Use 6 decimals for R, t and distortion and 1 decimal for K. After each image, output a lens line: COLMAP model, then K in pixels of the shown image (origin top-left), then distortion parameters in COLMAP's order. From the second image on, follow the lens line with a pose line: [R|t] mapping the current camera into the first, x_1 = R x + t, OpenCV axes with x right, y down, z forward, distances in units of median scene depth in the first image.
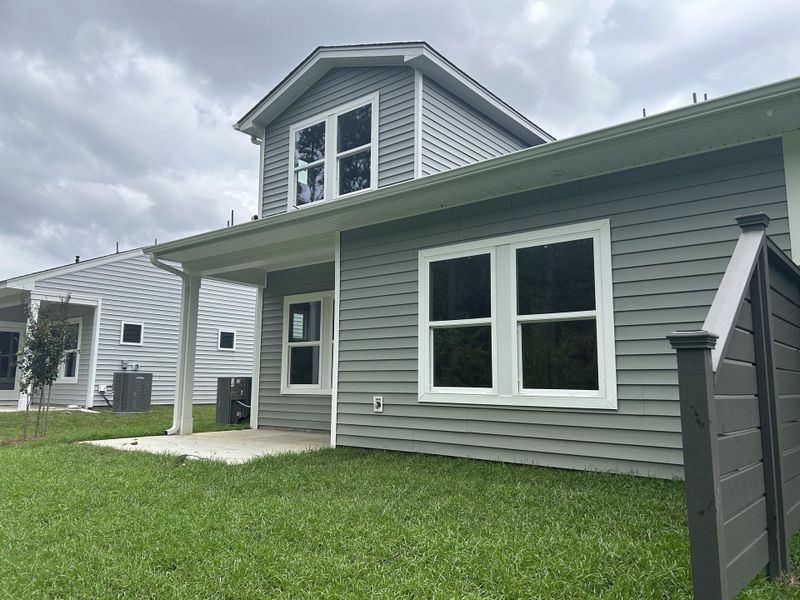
lens RADIAL K [[599.2, 0, 397.9], [0, 599.2, 297.3], [0, 0, 1]] dist [0.047625, -0.034081]
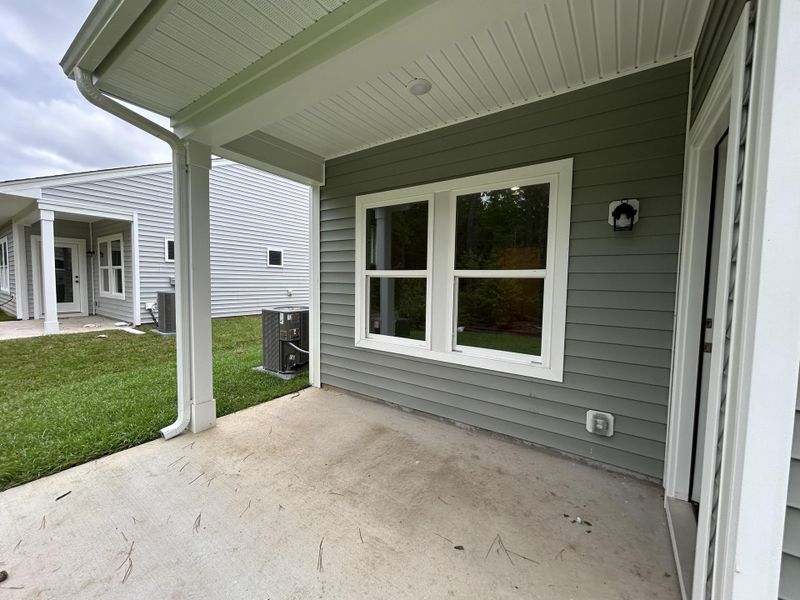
lens RADIAL K [[321.8, 0, 399.1], [0, 321.8, 299.2], [0, 0, 1]] dist [-0.002813, 0.001456]
pose [[0.996739, 0.002636, 0.080647, -0.191792], [-0.018932, 0.979206, 0.201981, 0.039470], [-0.078437, -0.202849, 0.976063, 0.717239]]
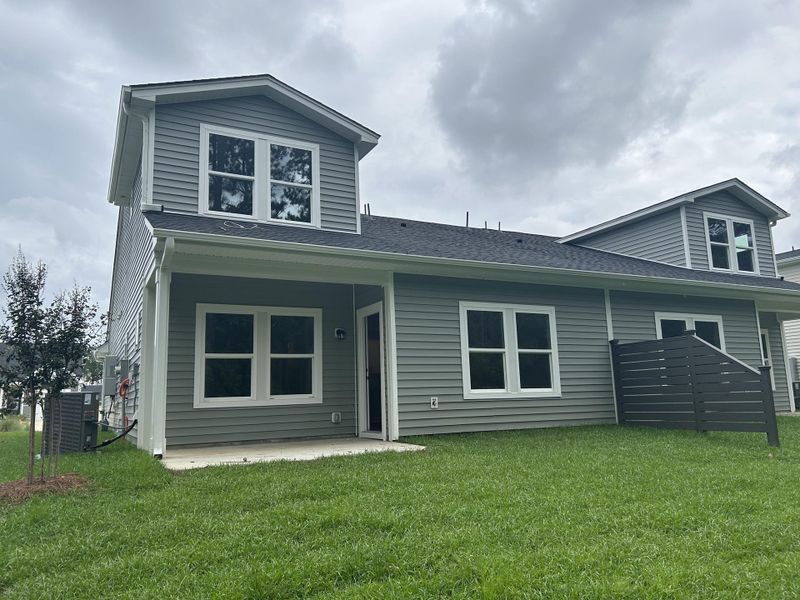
lens RADIAL K [[597.6, 0, 403.0], [0, 597.6, 293.4], [0, 0, 1]] dist [0.052913, -0.005920]
pose [[0.391162, 0.137777, 0.909950, -1.026549], [-0.097552, 0.989368, -0.107866, 0.059410], [-0.915137, -0.046574, 0.400444, 0.373172]]
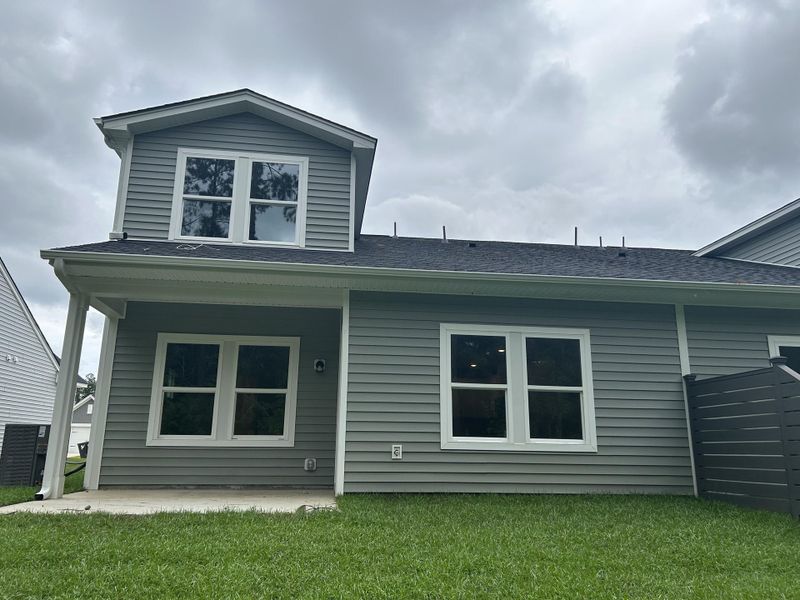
lens RADIAL K [[599.2, 0, 398.1], [0, 599.2, 294.6], [0, 0, 1]] dist [0.047625, -0.034081]
pose [[0.690480, 0.176960, 0.701371, -0.646149], [-0.109046, 0.983998, -0.140916, 0.033404], [-0.715084, 0.020818, 0.698728, 0.145972]]
